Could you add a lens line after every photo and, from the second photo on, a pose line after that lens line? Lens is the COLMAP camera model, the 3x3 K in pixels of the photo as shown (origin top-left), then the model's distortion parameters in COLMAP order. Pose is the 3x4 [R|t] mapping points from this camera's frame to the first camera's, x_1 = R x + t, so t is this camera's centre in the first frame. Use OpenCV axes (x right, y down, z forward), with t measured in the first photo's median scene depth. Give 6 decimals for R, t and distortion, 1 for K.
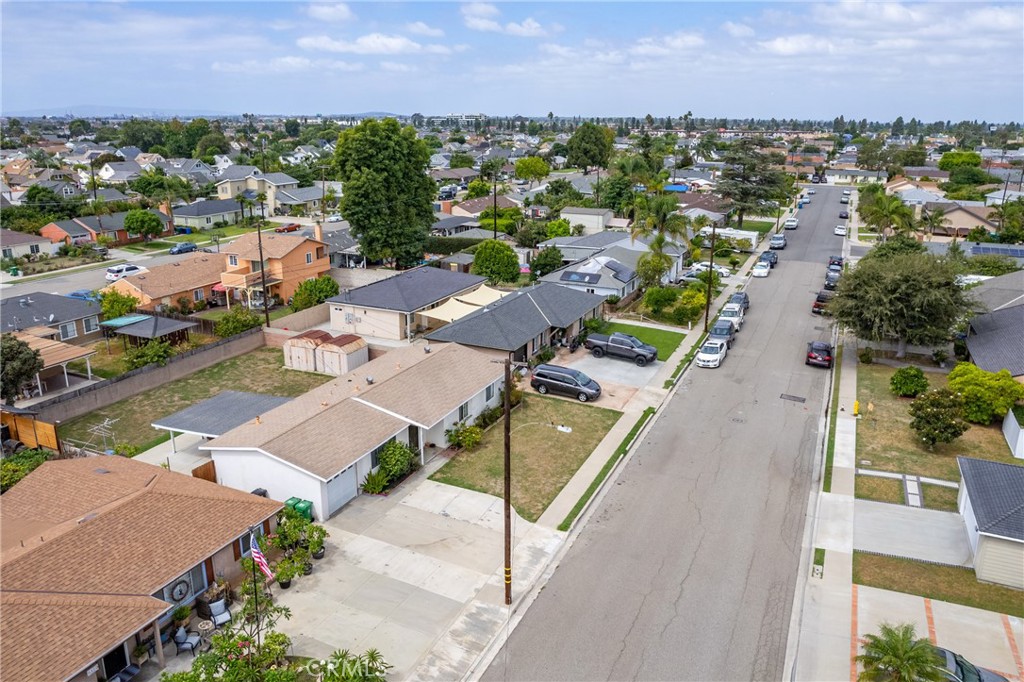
lens RADIAL K [[715.6, 0, 530.5], [0, 715.6, 338.2], [0, 0, 1]] dist [-0.037485, 0.001785]
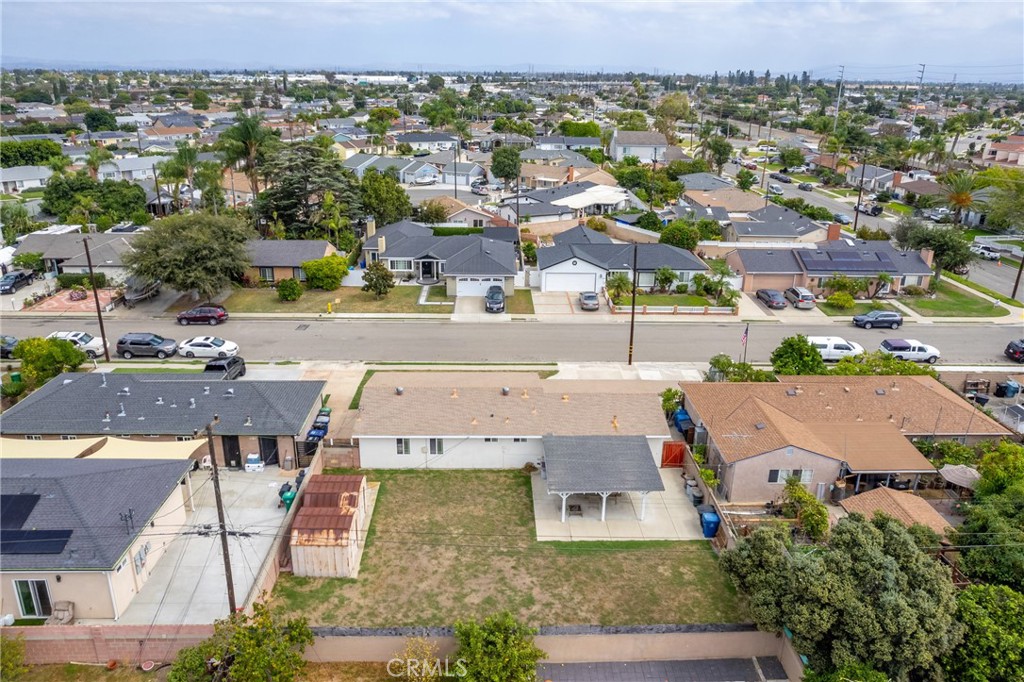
lens RADIAL K [[715.6, 0, 530.5], [0, 715.6, 338.2], [0, 0, 1]] dist [-0.037485, 0.001785]
pose [[-0.443564, -0.322499, 0.836209, -0.964343], [0.240630, 0.855906, 0.457736, -0.417980], [-0.863336, 0.404252, -0.302046, 1.114211]]
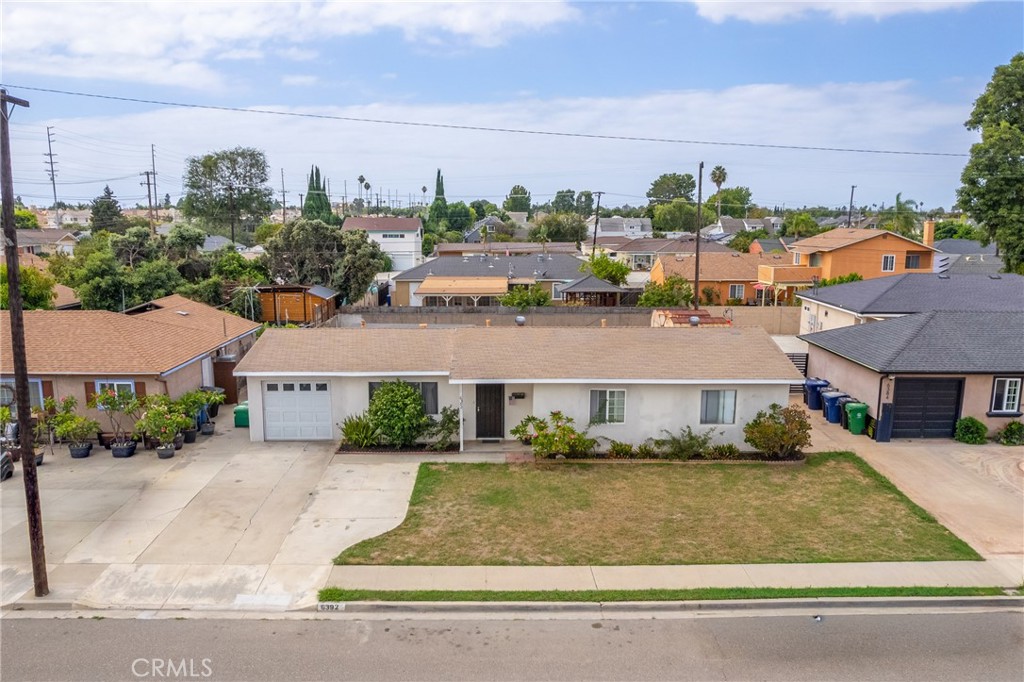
lens RADIAL K [[792.6, 0, 513.8], [0, 792.6, 368.5], [0, 0, 1]] dist [-0.042756, 0.008364]
pose [[0.413741, 0.171614, -0.894073, 0.366102], [-0.263952, 0.962502, 0.062602, 0.051085], [0.871291, 0.210092, 0.443525, 0.619266]]
